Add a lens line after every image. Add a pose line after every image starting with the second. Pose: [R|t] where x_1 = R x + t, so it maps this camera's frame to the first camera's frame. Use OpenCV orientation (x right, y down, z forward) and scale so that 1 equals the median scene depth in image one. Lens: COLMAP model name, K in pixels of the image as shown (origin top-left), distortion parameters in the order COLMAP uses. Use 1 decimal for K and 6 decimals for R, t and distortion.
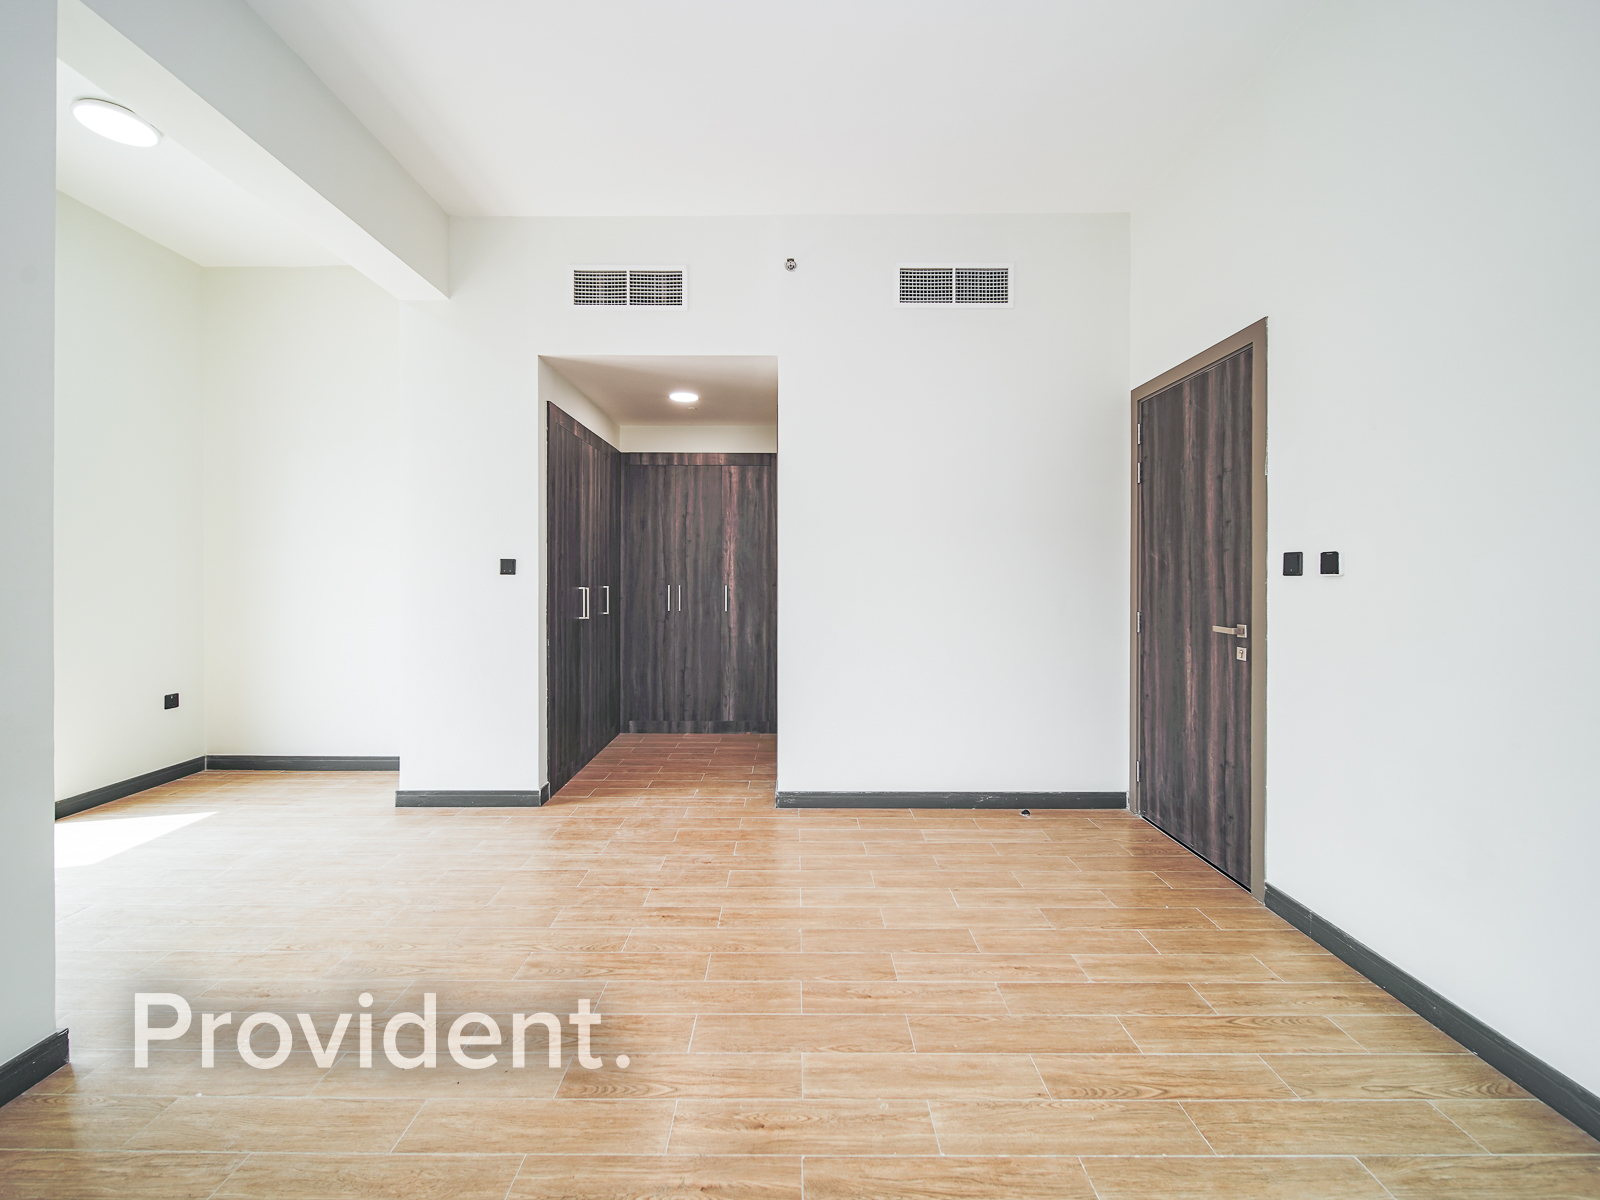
lens RADIAL K [[665.6, 0, 813.6], [0, 665.6, 584.4], [0, 0, 1]] dist [0.000058, -0.001240]
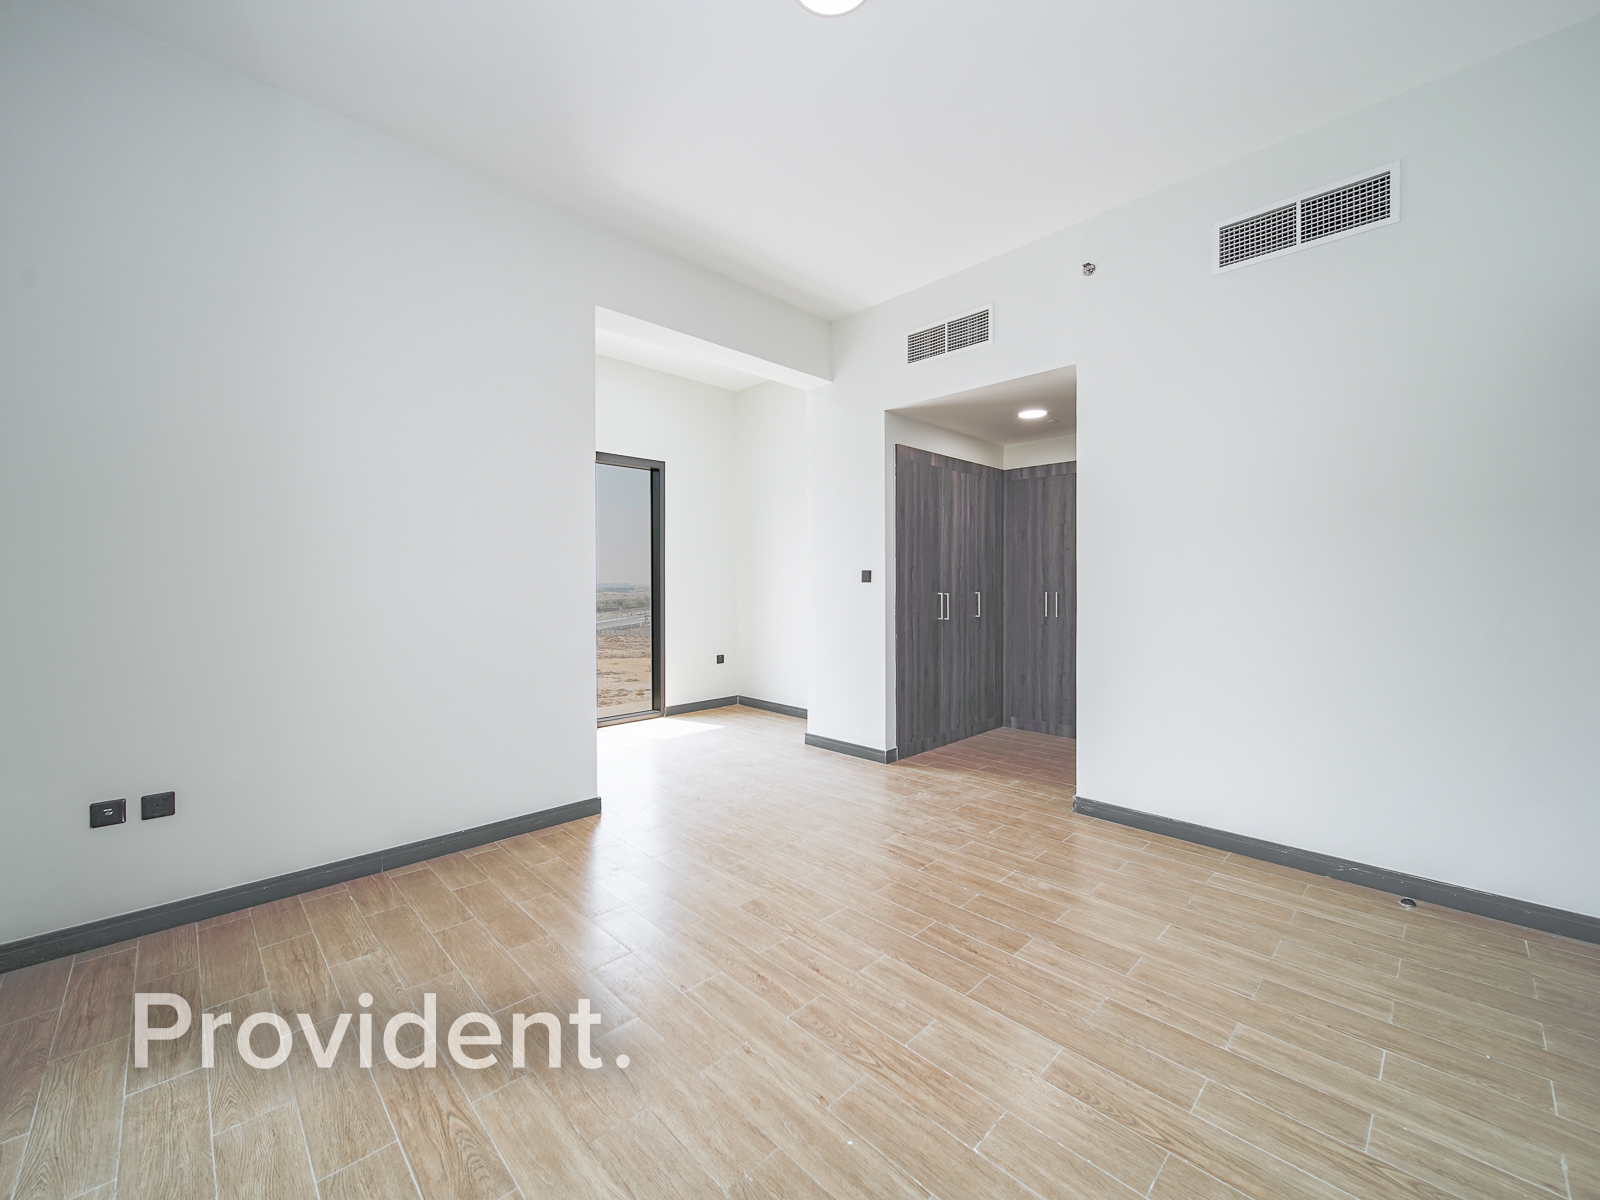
lens RADIAL K [[665.6, 0, 793.1], [0, 665.6, 601.5], [0, 0, 1]] dist [0.000058, -0.001240]
pose [[0.684336, 0.018290, -0.728937, 0.396514], [-0.006665, 0.999801, 0.018829, -0.001093], [0.729136, -0.008027, 0.684321, -0.003079]]
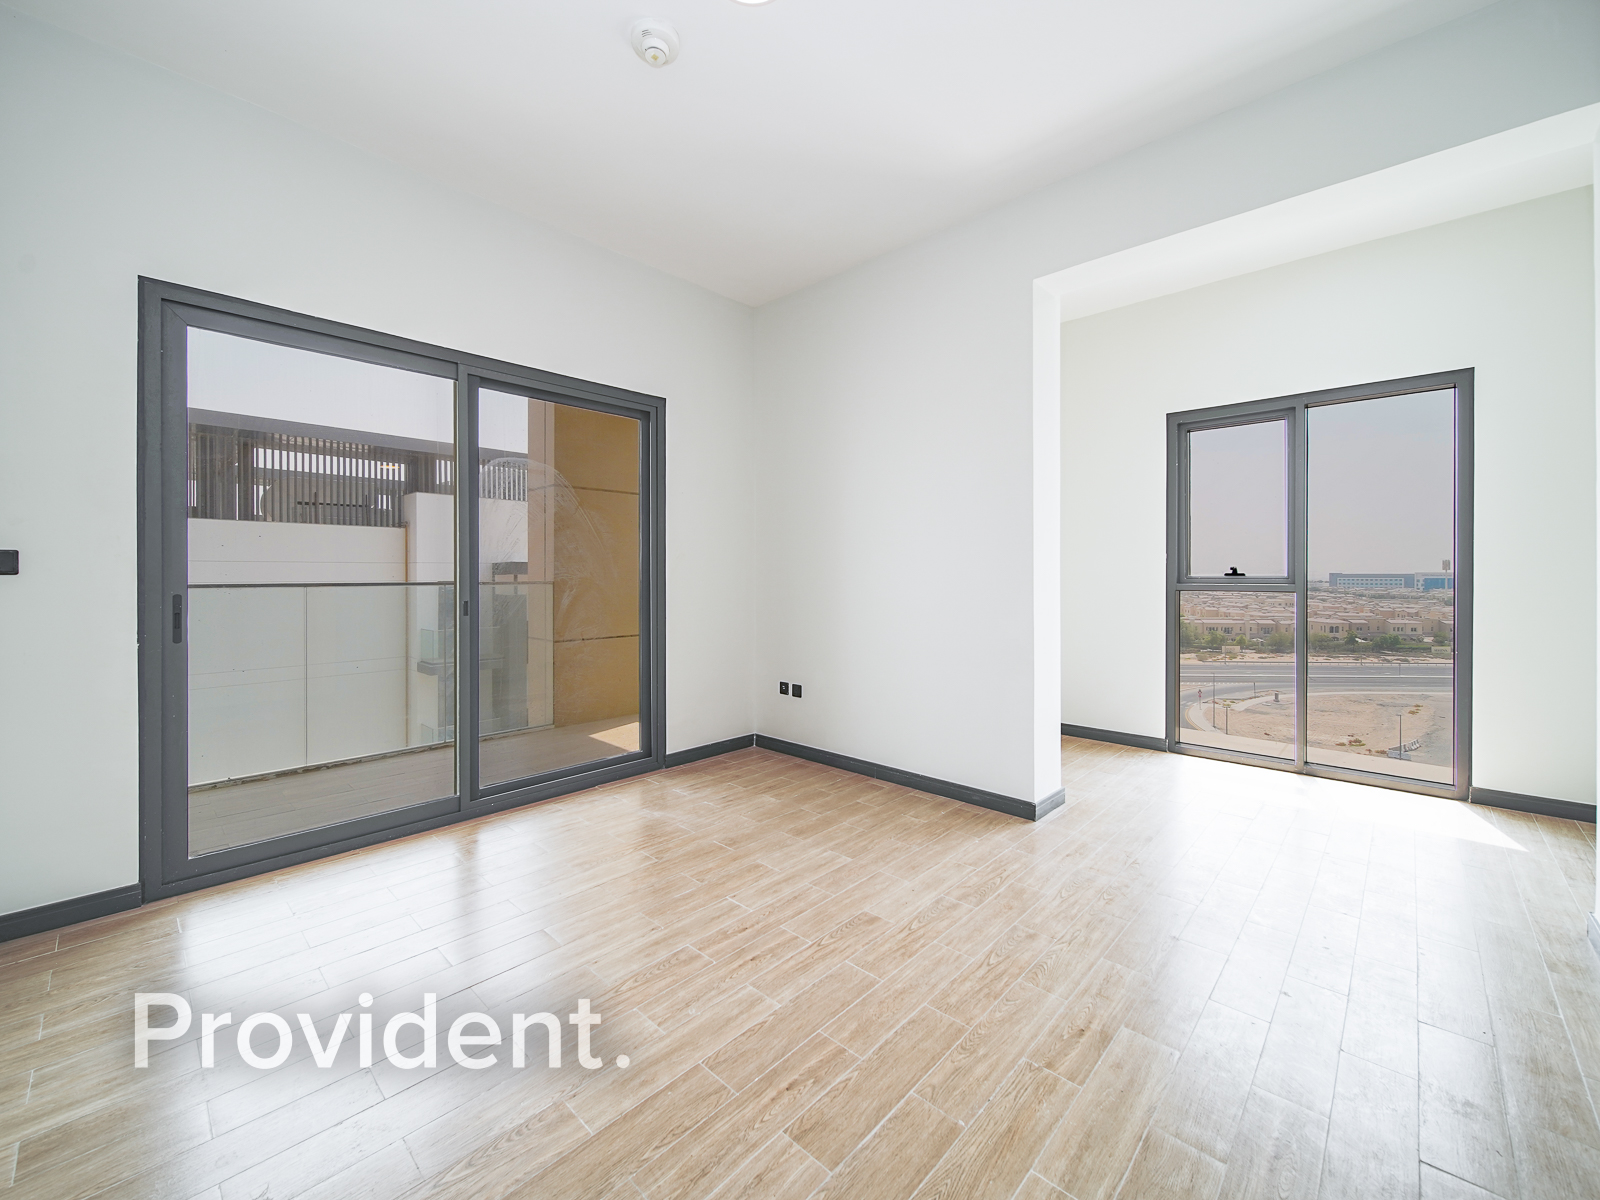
lens RADIAL K [[665.6, 0, 795.7], [0, 665.6, 586.2], [0, 0, 1]] dist [0.000058, -0.001240]
pose [[-0.719106, 0.010939, -0.694814, 0.372063], [-0.011610, 0.999547, 0.027753, -0.018367], [0.694803, 0.028024, -0.718654, 0.910180]]
